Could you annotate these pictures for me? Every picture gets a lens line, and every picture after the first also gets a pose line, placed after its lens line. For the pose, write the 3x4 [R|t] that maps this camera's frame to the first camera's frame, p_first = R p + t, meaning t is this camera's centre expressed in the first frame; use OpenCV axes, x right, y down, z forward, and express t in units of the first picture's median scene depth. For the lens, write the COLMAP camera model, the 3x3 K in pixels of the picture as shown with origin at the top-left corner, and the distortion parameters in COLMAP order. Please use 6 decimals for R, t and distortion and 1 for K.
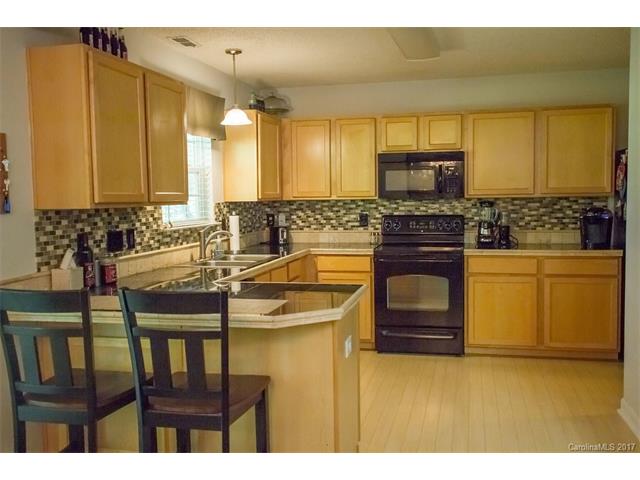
lens RADIAL K [[639.6, 0, 320.0], [0, 639.6, 240.0], [0, 0, 1]] dist [0.007167, -0.007785]
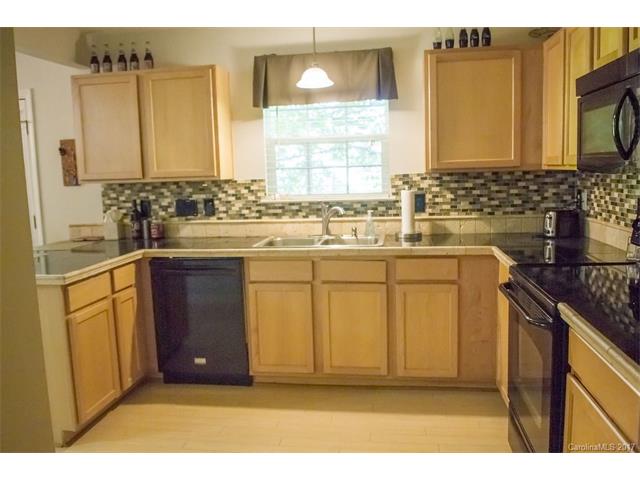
lens RADIAL K [[534.5, 0, 320.0], [0, 534.5, 240.0], [0, 0, 1]] dist [-0.058085, 0.001672]
pose [[0.072929, 0.139303, -0.987561, 0.531580], [-0.039651, 0.989819, 0.136694, -0.063442], [0.996549, 0.029189, 0.077710, 0.835209]]
